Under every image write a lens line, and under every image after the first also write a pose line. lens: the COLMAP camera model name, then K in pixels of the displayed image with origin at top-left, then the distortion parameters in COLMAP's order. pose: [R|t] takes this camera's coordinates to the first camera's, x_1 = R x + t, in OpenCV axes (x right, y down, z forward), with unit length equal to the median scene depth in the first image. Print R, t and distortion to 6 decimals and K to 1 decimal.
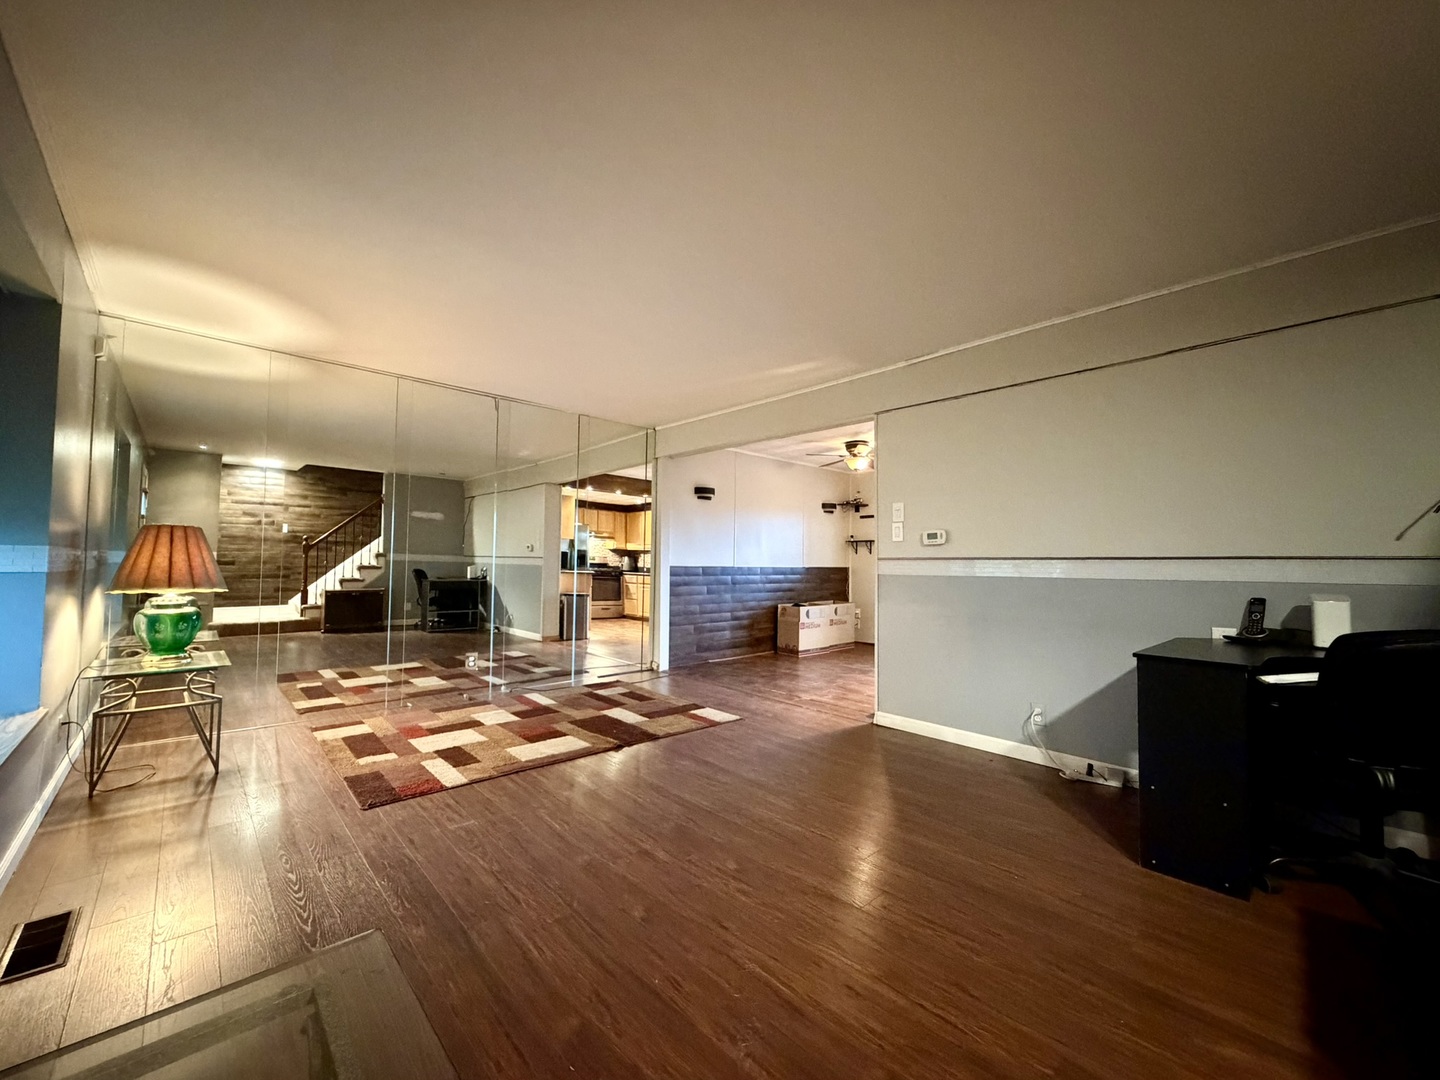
lens RADIAL K [[575.7, 0, 716.0], [0, 575.7, 539.7], [0, 0, 1]] dist [-0.000327, -0.000211]
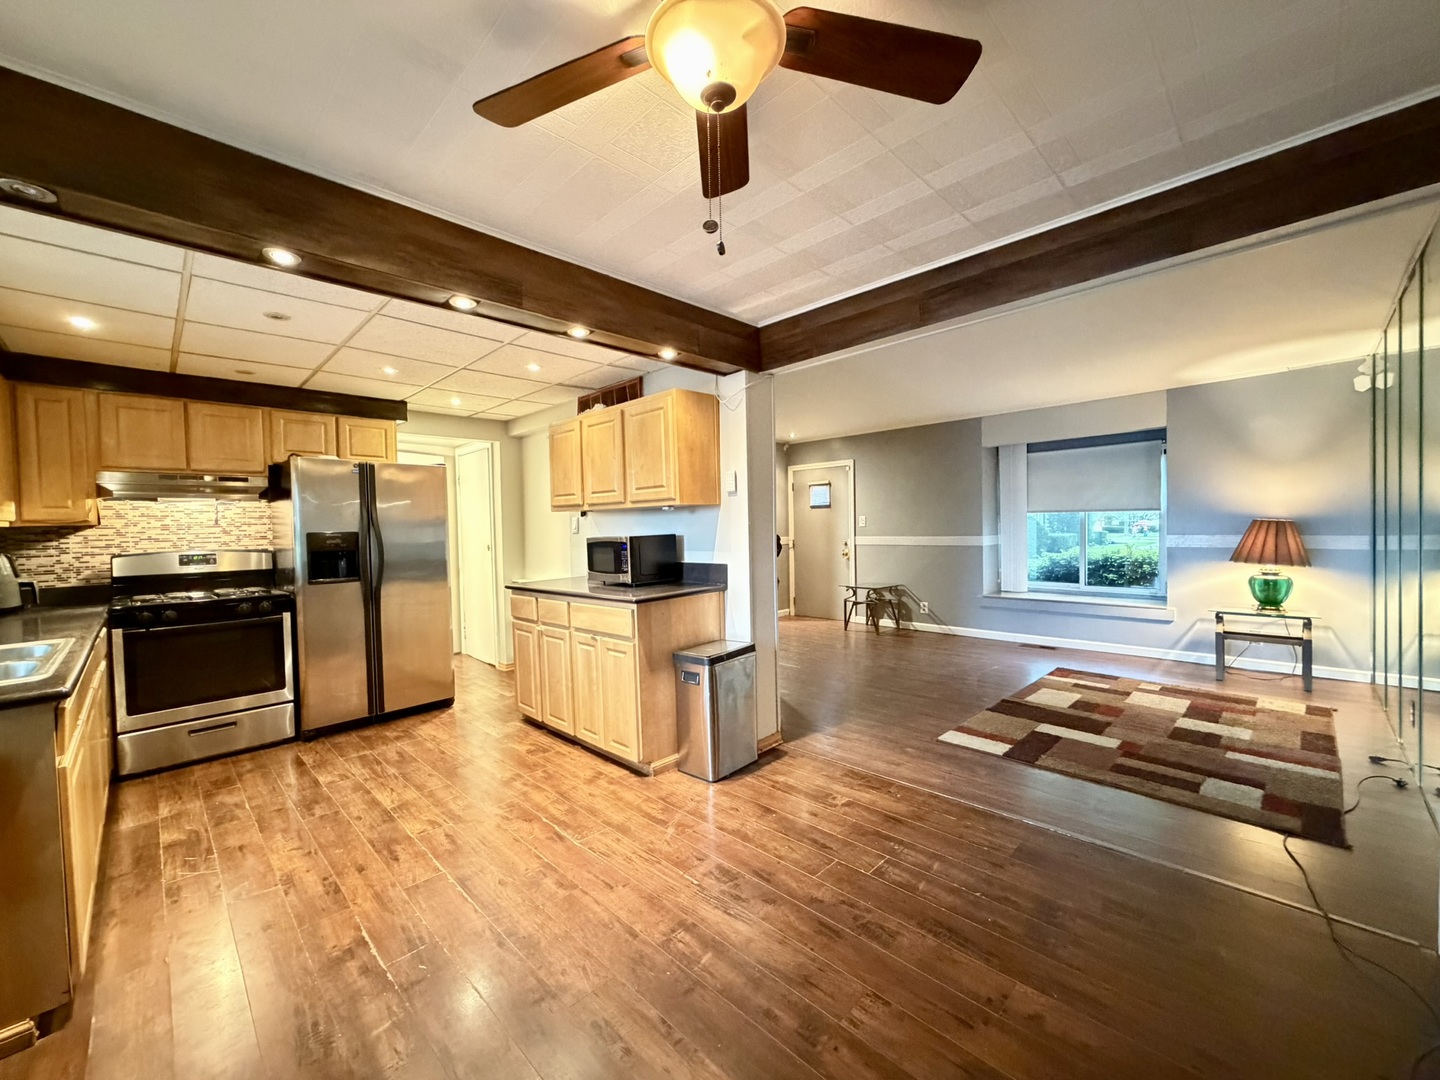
lens RADIAL K [[575.7, 0, 716.0], [0, 575.7, 539.7], [0, 0, 1]] dist [-0.000327, -0.000211]
pose [[-0.999350, 0.007229, -0.035314, 0.501101], [0.008025, 0.999716, -0.022452, 0.044215], [0.035141, -0.022721, -0.999124, 2.326379]]
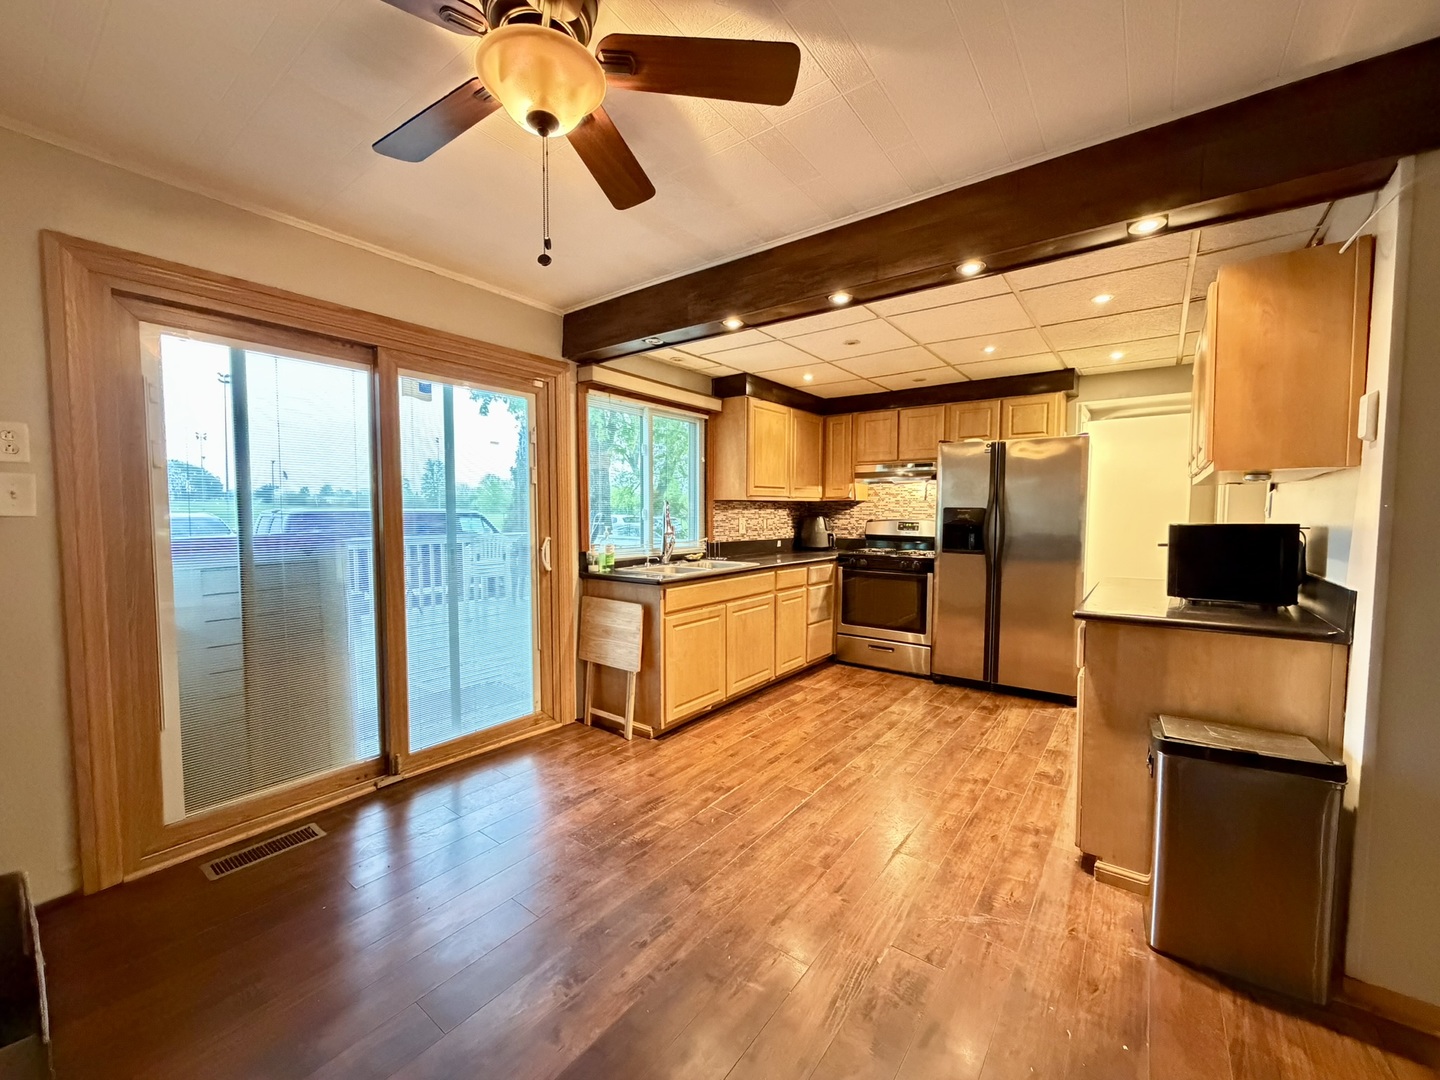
lens RADIAL K [[575.7, 0, 716.0], [0, 575.7, 539.7], [0, 0, 1]] dist [-0.000327, -0.000211]
pose [[-0.170903, -0.068154, 0.982928, 0.024228], [-0.052712, 0.996809, 0.059952, 0.018759], [-0.983877, -0.041566, -0.173951, 1.891359]]
